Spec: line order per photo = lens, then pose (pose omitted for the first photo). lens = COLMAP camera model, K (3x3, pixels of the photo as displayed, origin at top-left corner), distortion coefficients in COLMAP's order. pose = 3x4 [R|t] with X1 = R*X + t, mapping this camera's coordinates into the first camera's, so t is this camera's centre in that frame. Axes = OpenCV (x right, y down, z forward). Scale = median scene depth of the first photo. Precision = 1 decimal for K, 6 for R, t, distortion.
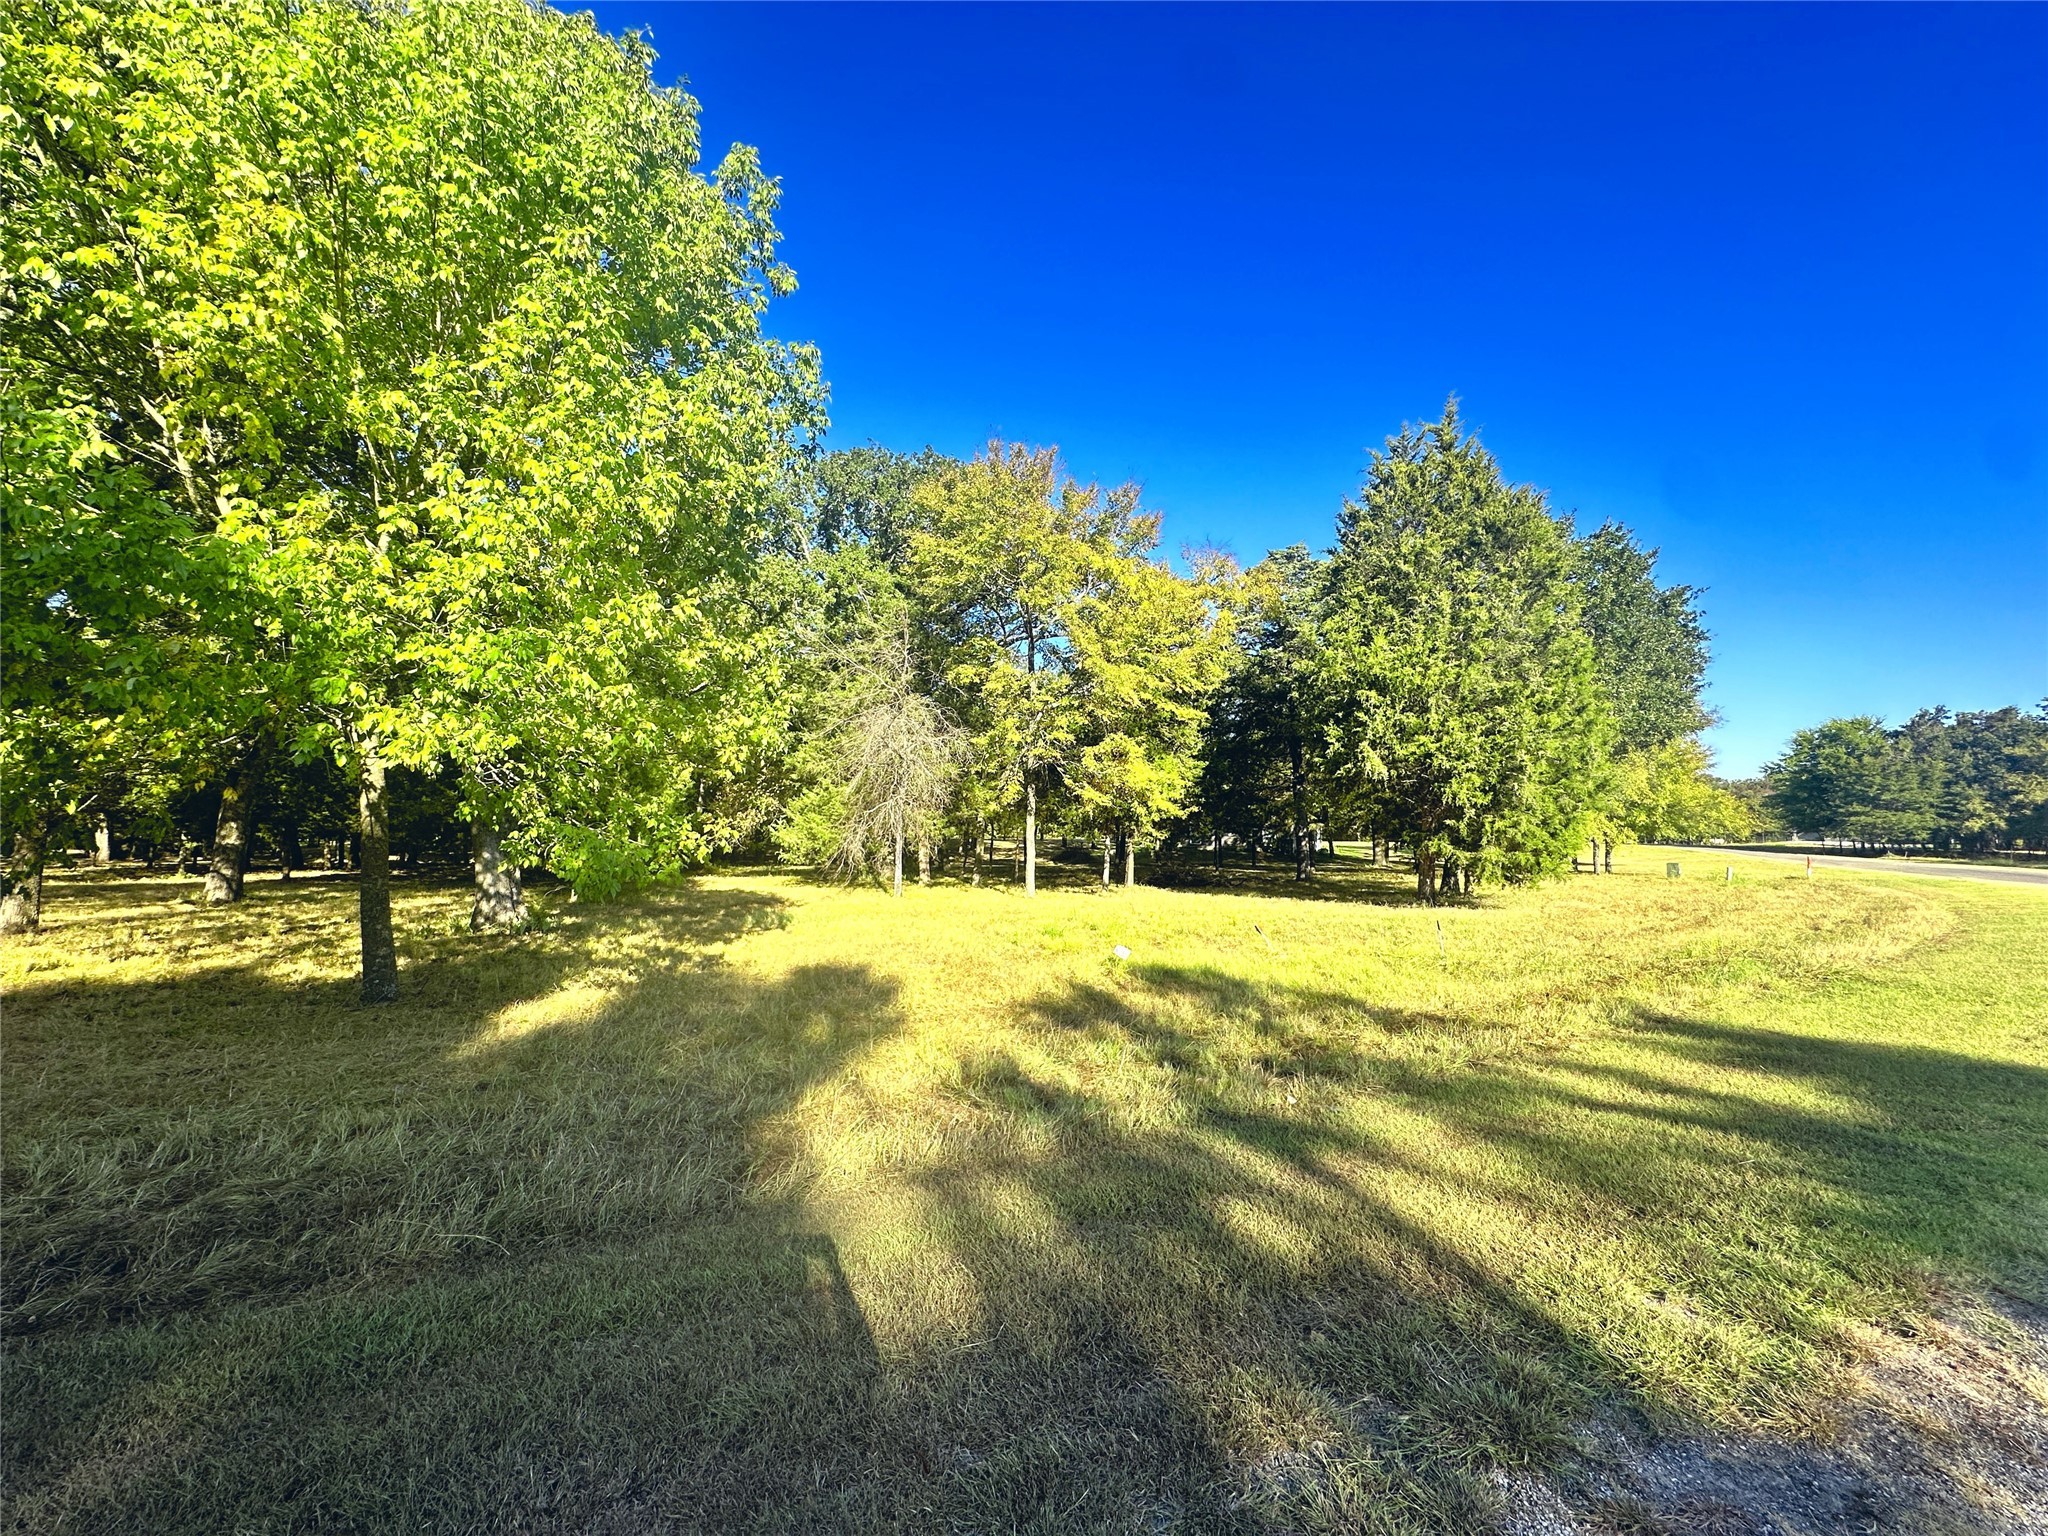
lens RADIAL K [[816.2, 0, 1025.2], [0, 816.2, 767.2], [0, 0, 1]] dist [-0.003926, 0.000920]
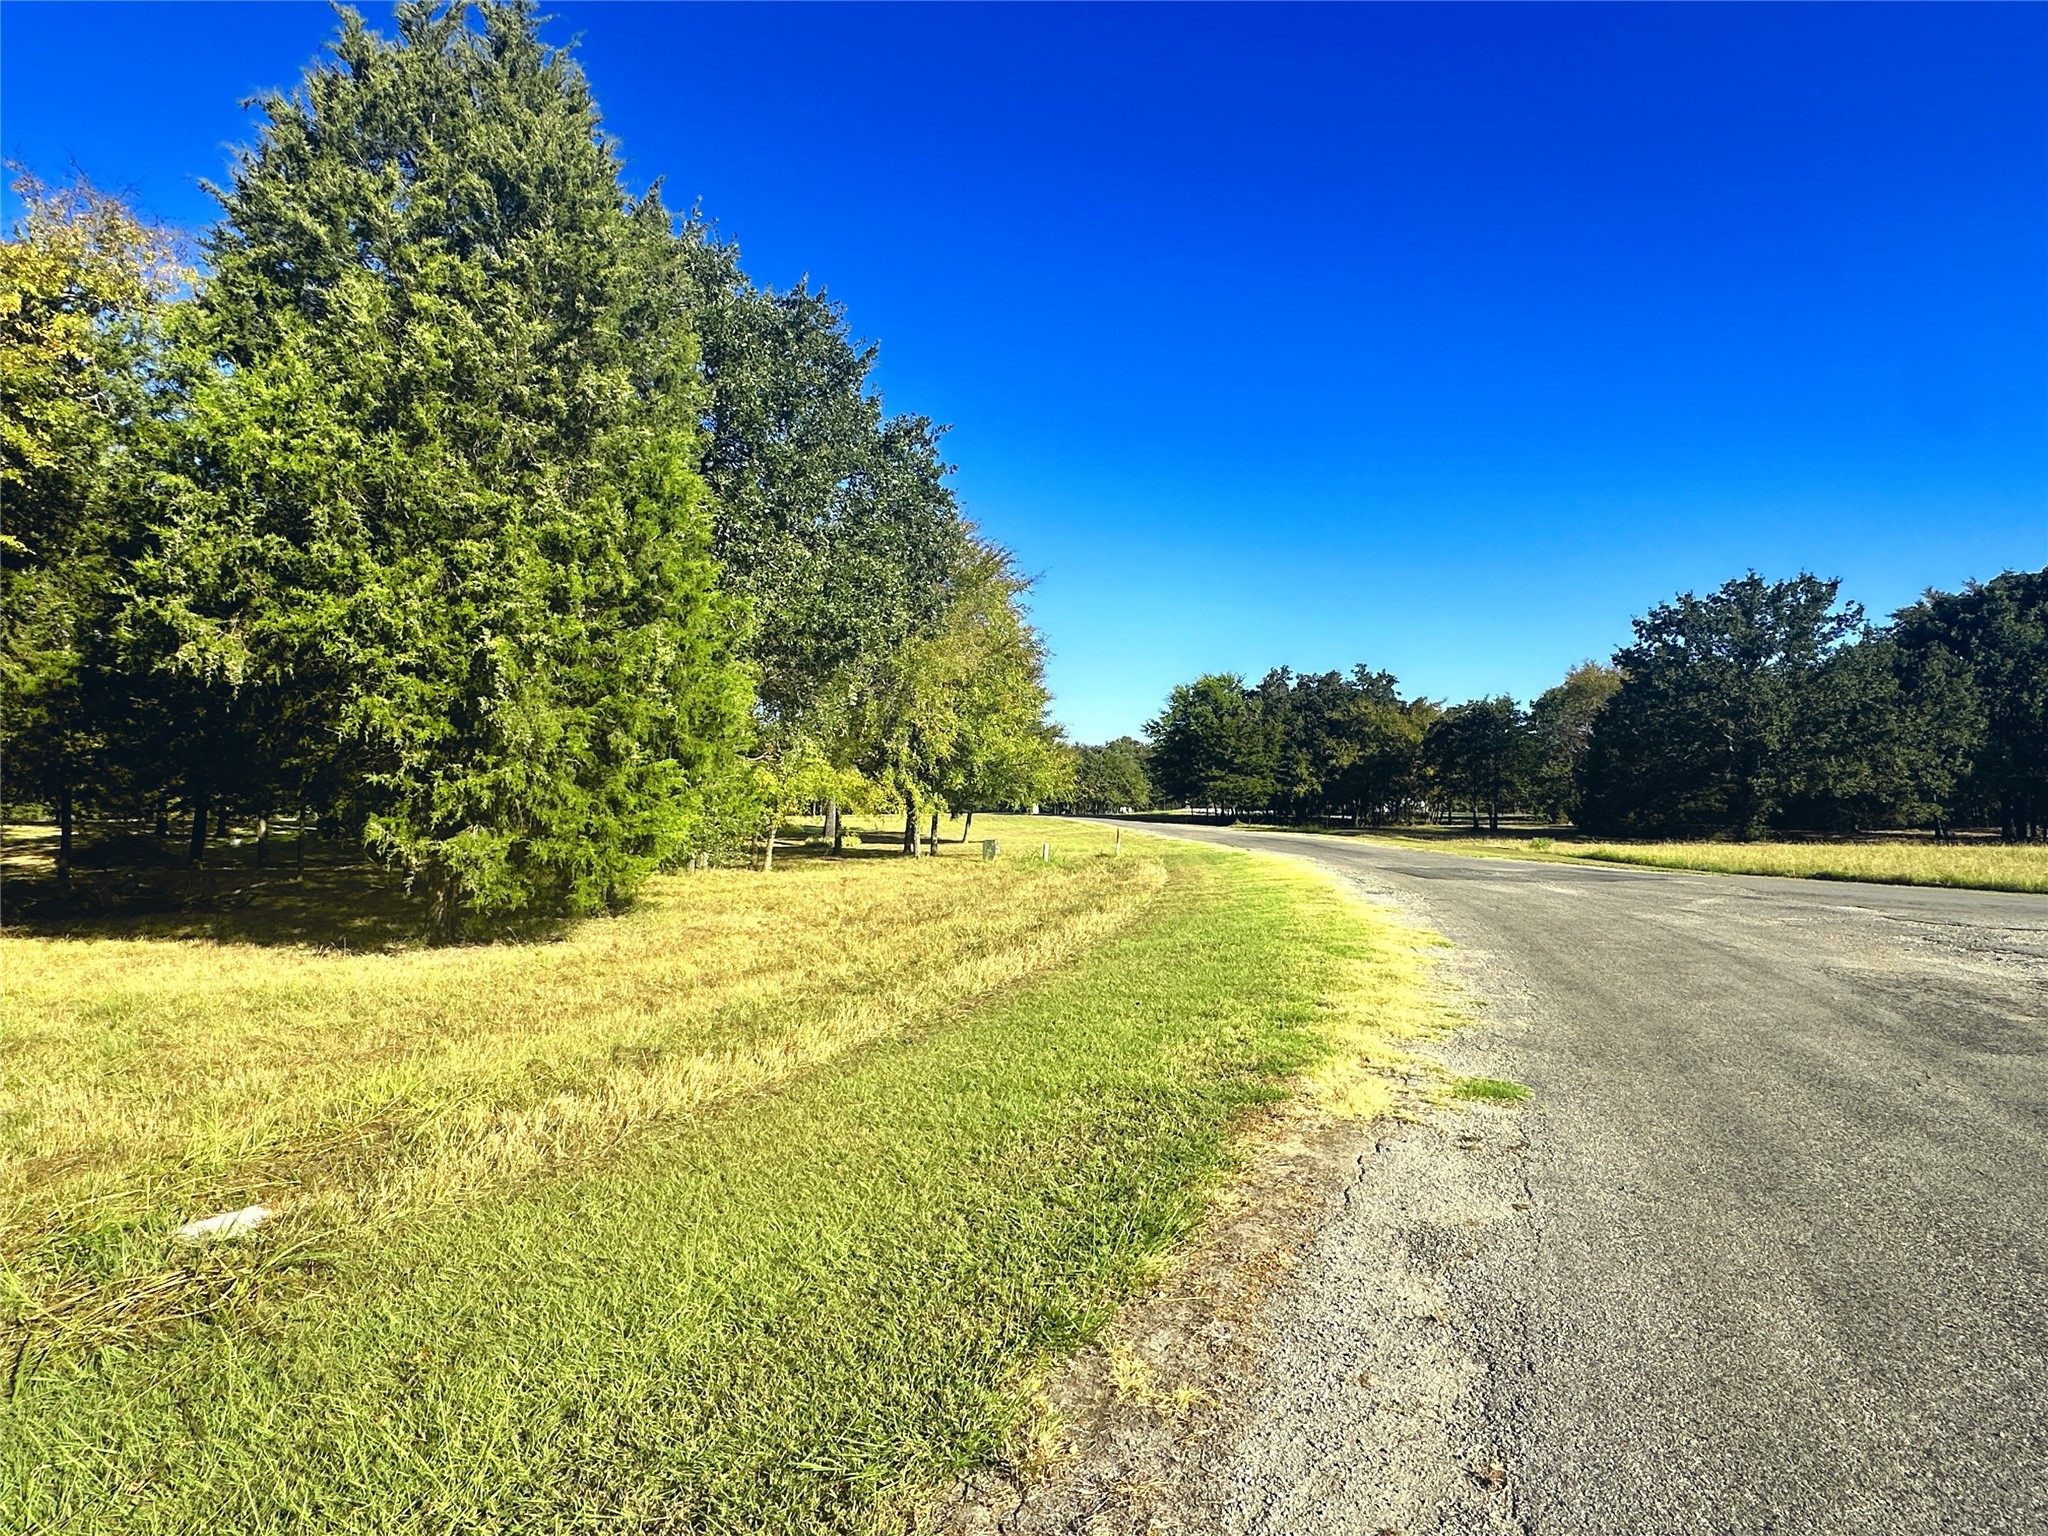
lens RADIAL K [[1141.0, 0, 1022.5], [0, 1141.0, 770.5], [0, 0, 1]] dist [-0.002745, -0.000698]
pose [[0.826294, 0.006749, 0.563199, 0.125839], [-0.034301, 0.998675, 0.038358, 0.006891], [-0.562194, -0.051013, 0.825431, 0.065750]]
